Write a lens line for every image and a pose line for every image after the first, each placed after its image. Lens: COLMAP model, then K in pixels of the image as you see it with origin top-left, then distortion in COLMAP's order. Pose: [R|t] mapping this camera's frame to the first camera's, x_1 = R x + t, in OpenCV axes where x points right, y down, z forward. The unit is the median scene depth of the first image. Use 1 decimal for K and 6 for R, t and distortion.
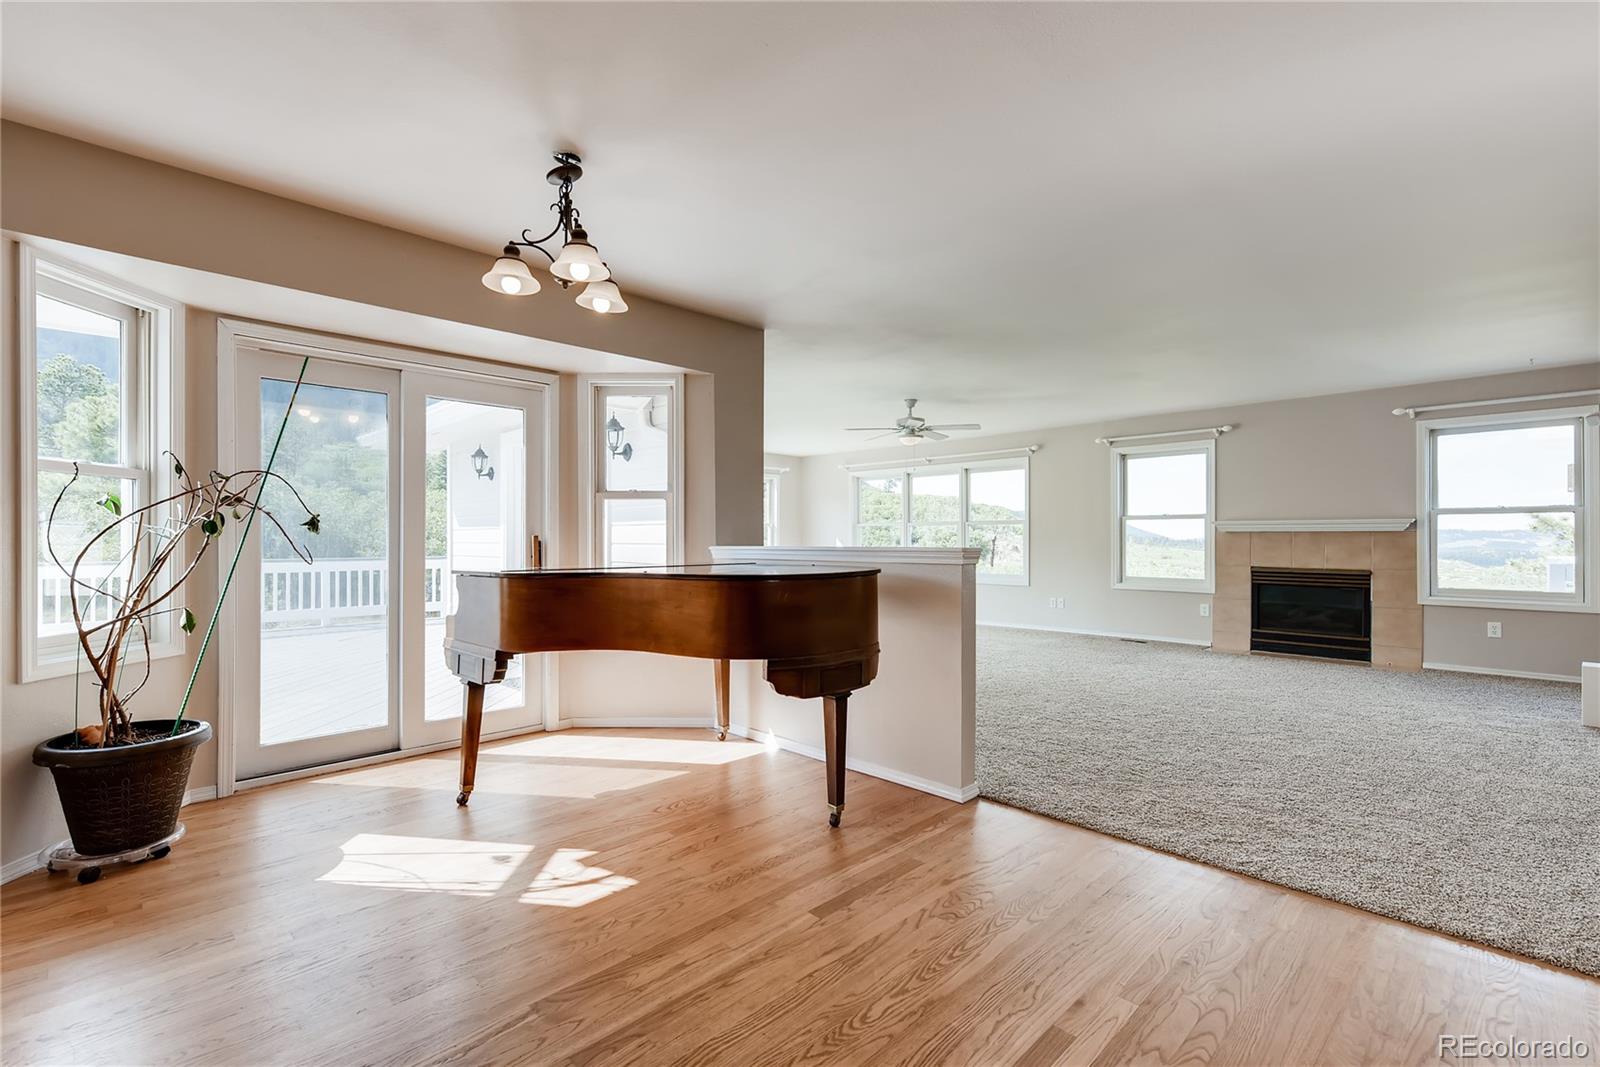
lens RADIAL K [[724.6, 0, 778.9], [0, 724.6, 543.0], [0, 0, 1]] dist [-0.001447, -0.000226]
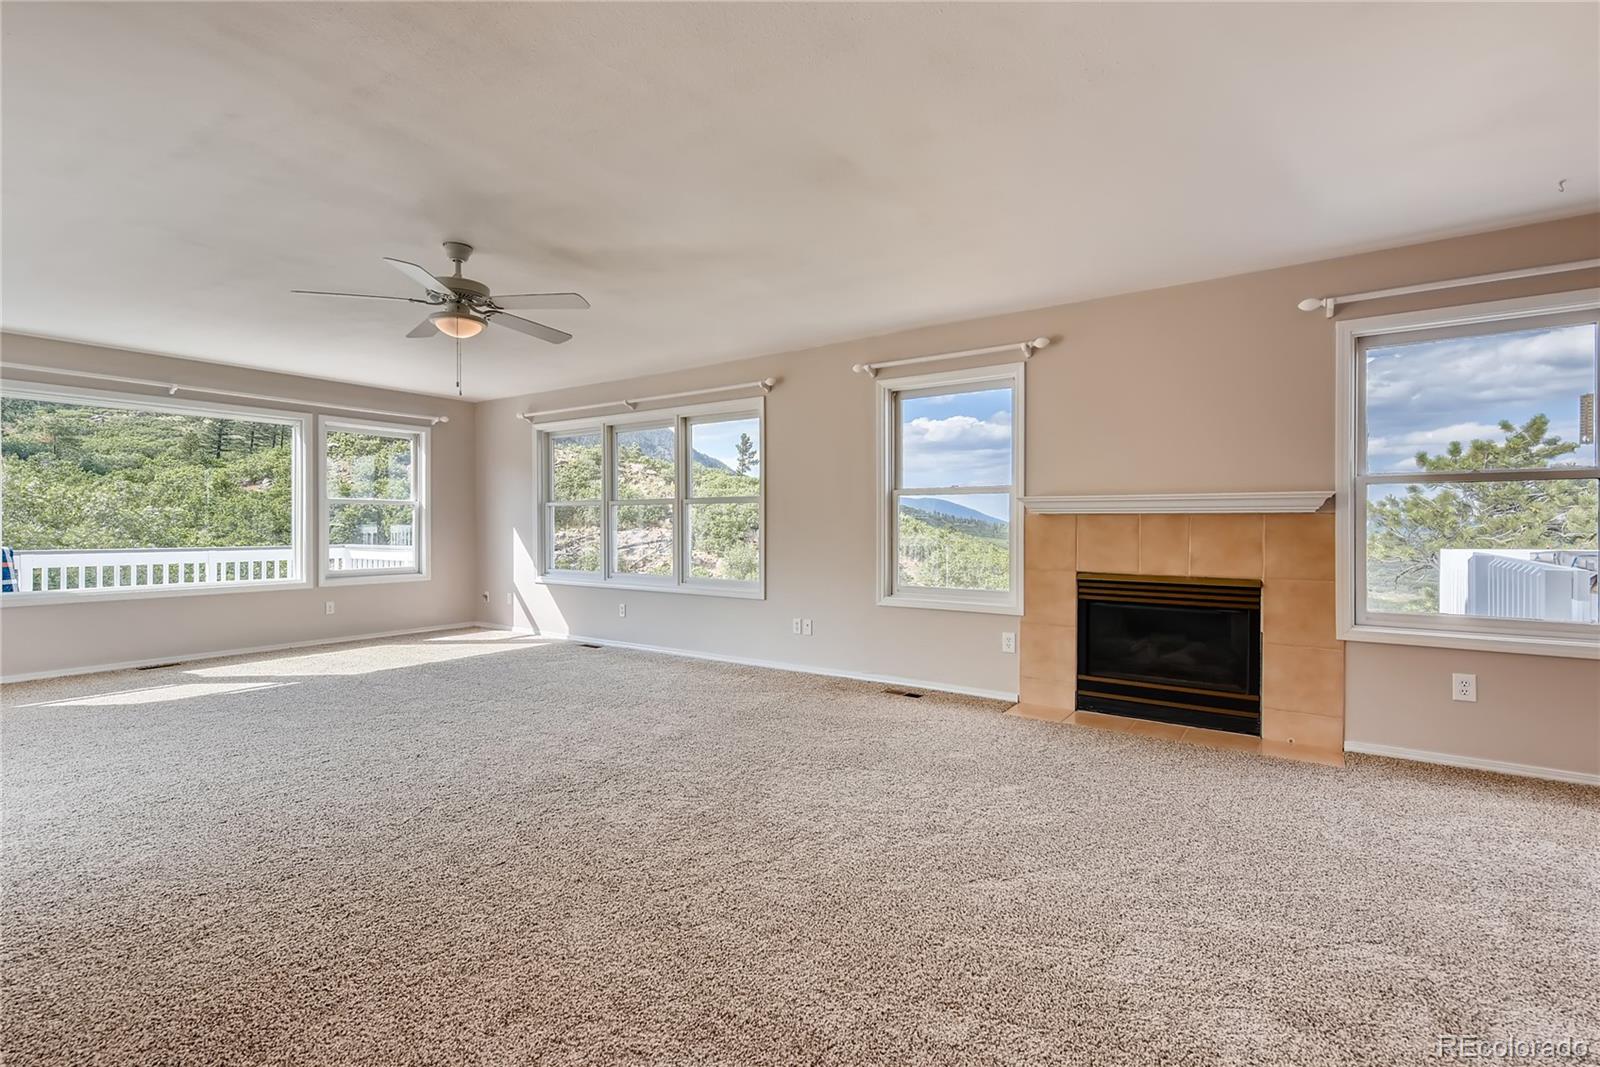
lens RADIAL K [[711.8, 0, 800.0], [0, 711.8, 533.5], [0, 0, 1]] dist [-0.000039, -0.000134]
pose [[0.979244, -0.001801, 0.202679, 0.312539], [0.000372, 0.999975, 0.007090, -0.003863], [-0.202687, -0.006867, 0.979220, 0.476442]]
